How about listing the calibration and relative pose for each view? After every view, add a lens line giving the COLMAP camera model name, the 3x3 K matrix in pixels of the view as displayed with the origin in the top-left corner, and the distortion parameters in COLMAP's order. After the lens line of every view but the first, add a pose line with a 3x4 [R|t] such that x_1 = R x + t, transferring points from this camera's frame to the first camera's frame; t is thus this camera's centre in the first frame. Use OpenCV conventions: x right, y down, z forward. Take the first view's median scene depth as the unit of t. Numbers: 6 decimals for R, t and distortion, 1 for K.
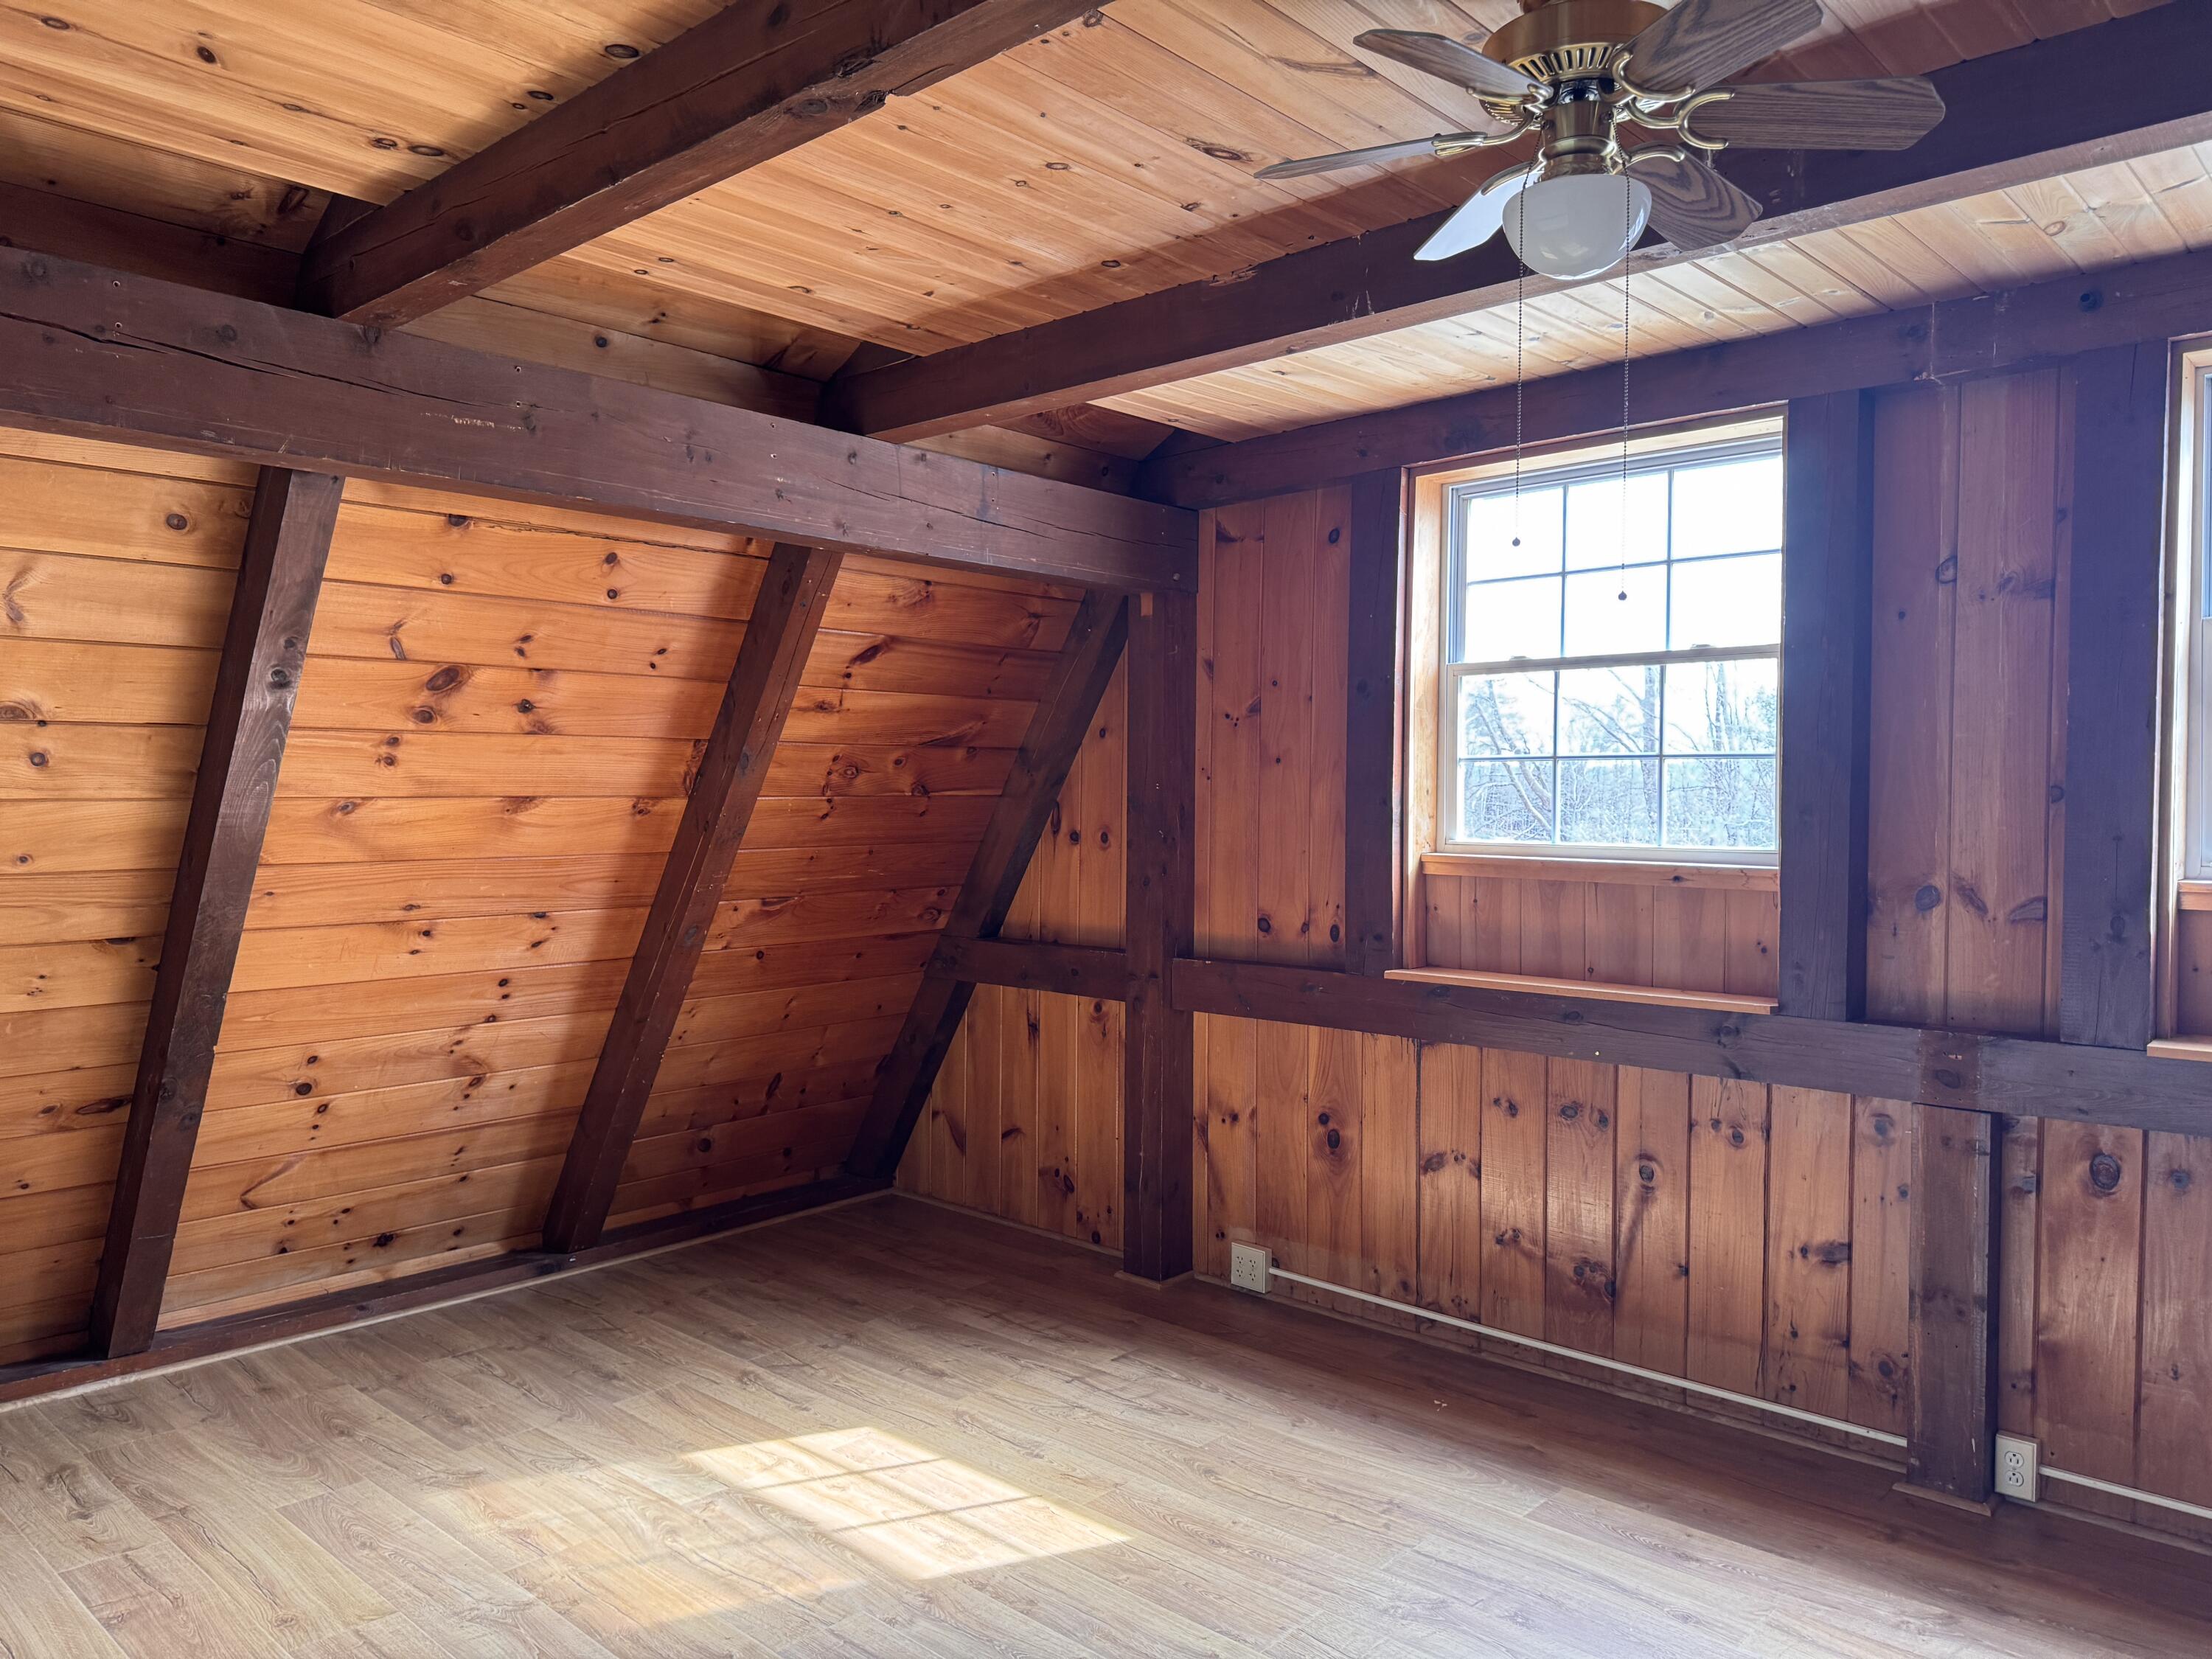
lens RADIAL K [[1553.5, 0, 1092.3], [0, 1553.5, 830.3], [0, 0, 1]] dist [0.082572, -0.089257]
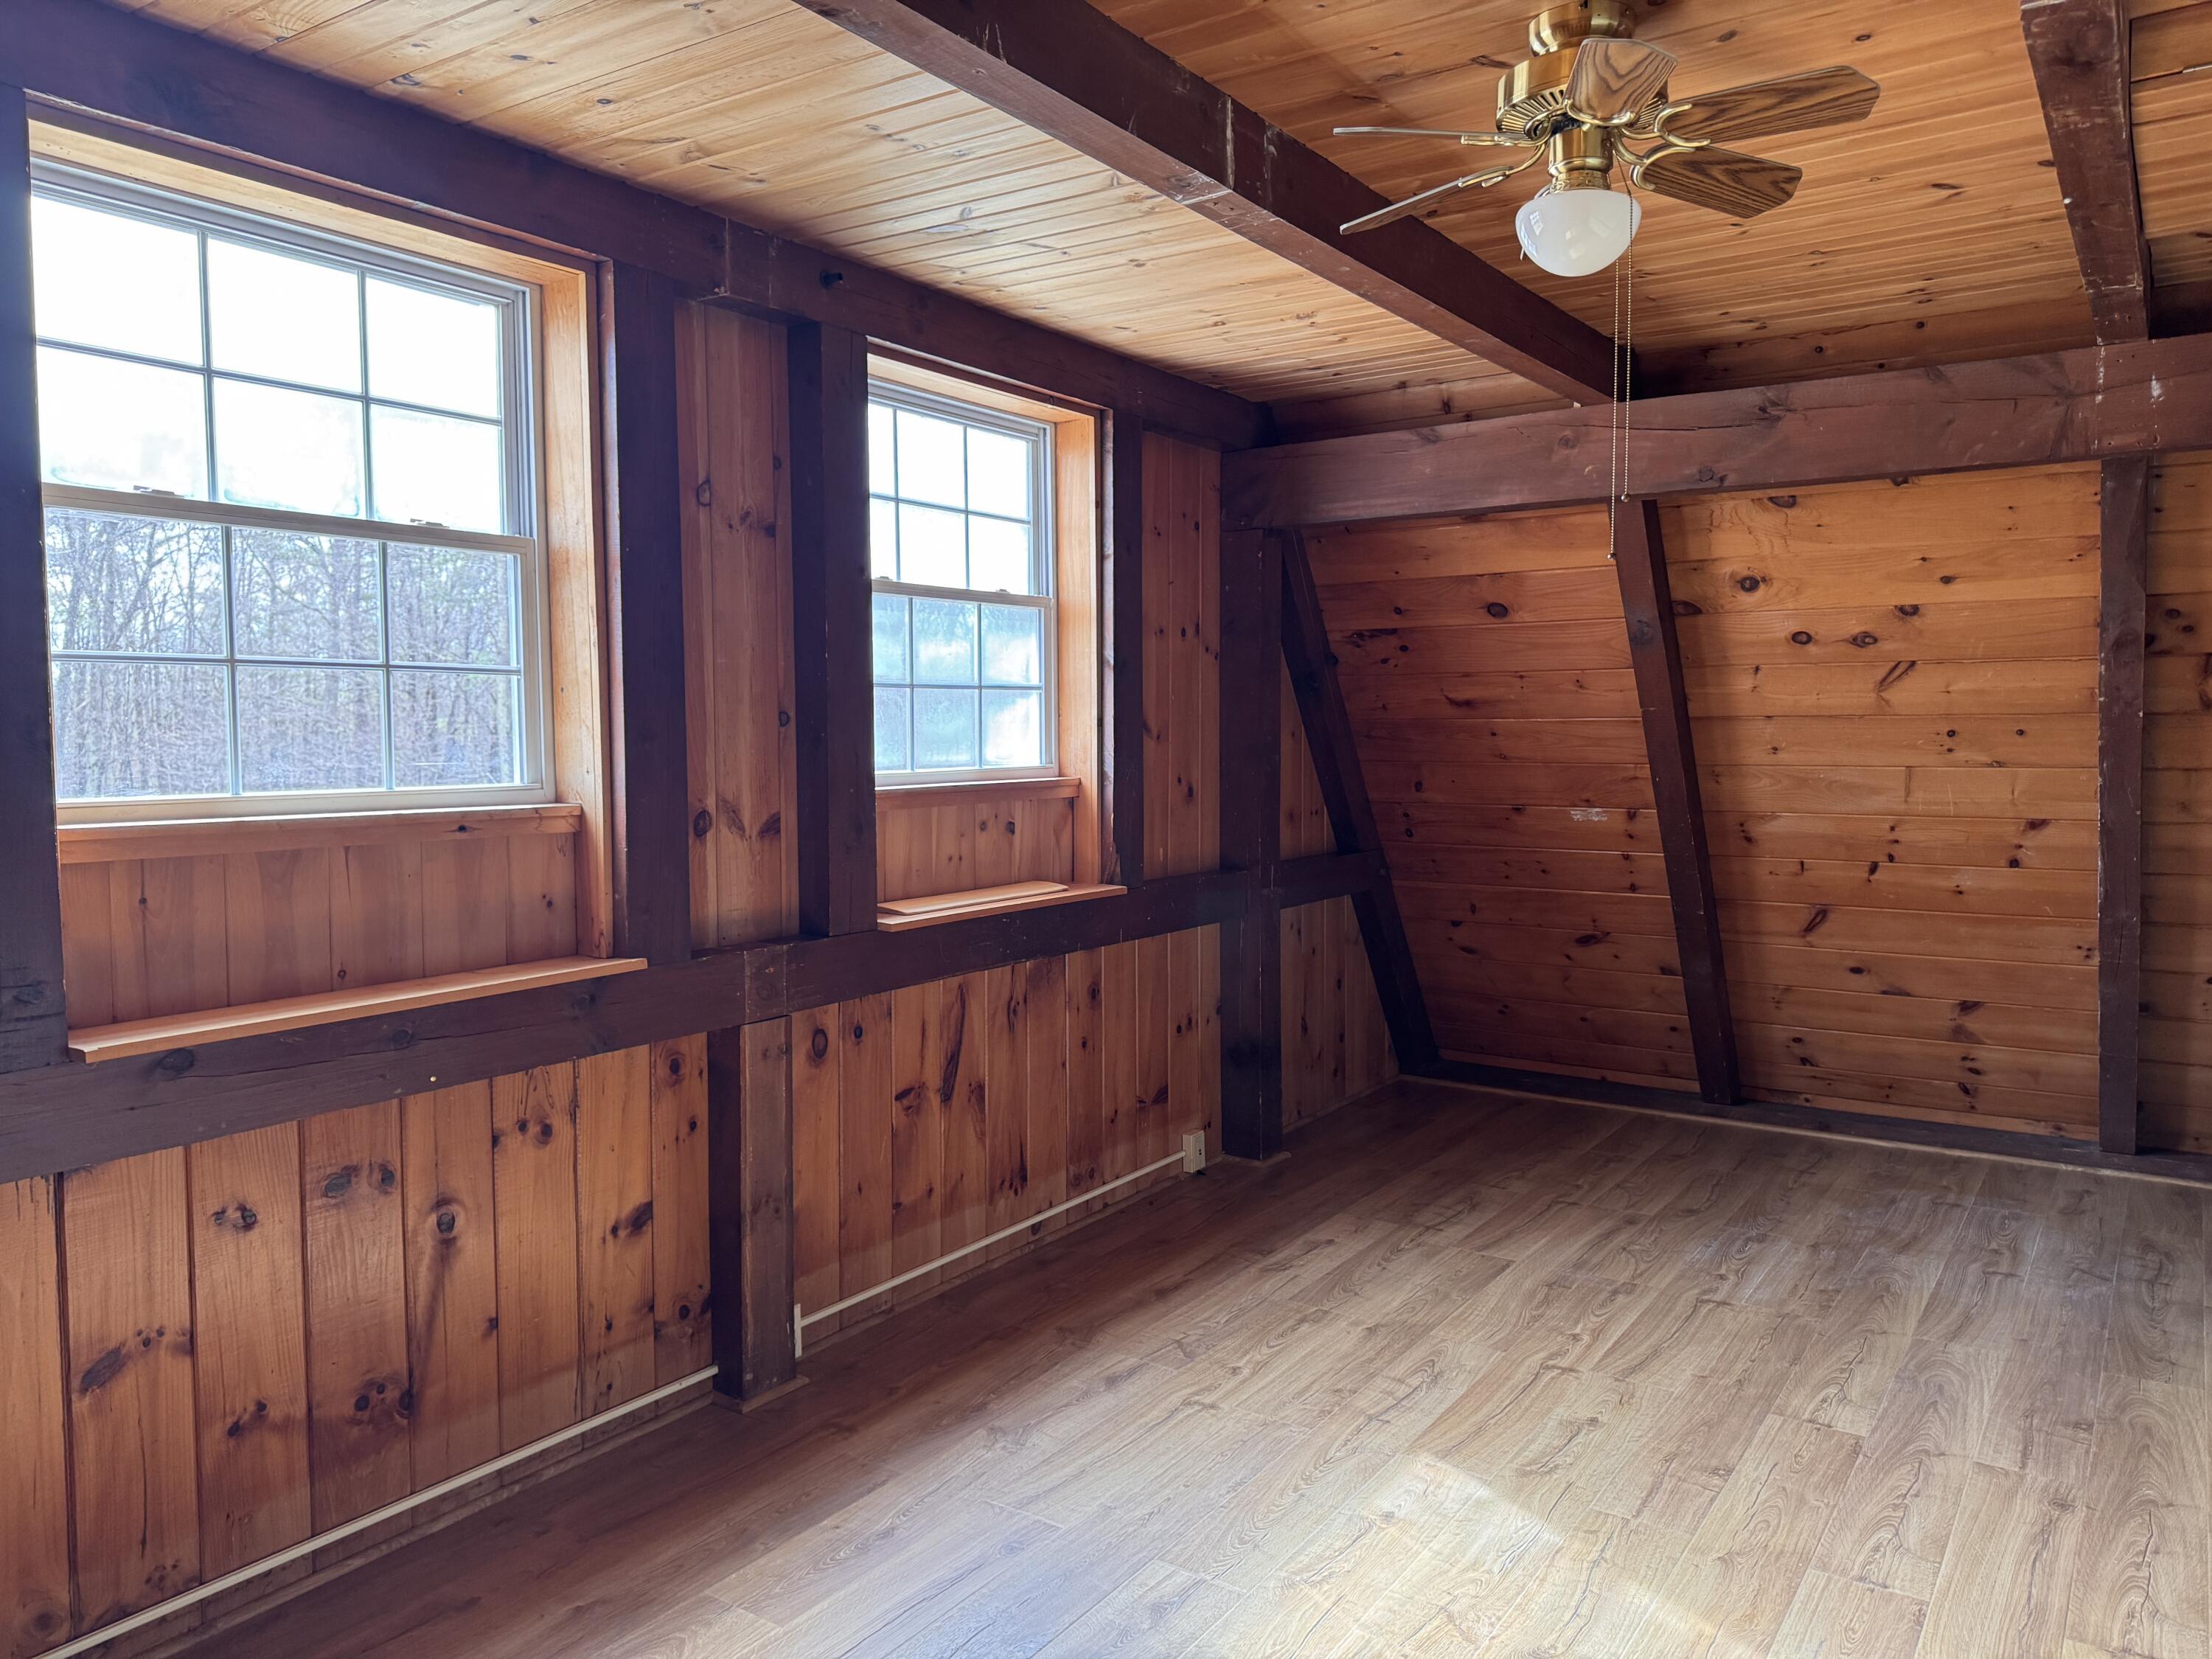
lens RADIAL K [[1553.5, 0, 1147.0], [0, 1553.5, 831.1], [0, 0, 1]] dist [0.082572, -0.089257]
pose [[-0.152338, -0.069936, 0.985851, -0.448840], [0.024560, 0.996917, 0.074516, -0.017627], [-0.988023, 0.035564, -0.150151, 0.809506]]
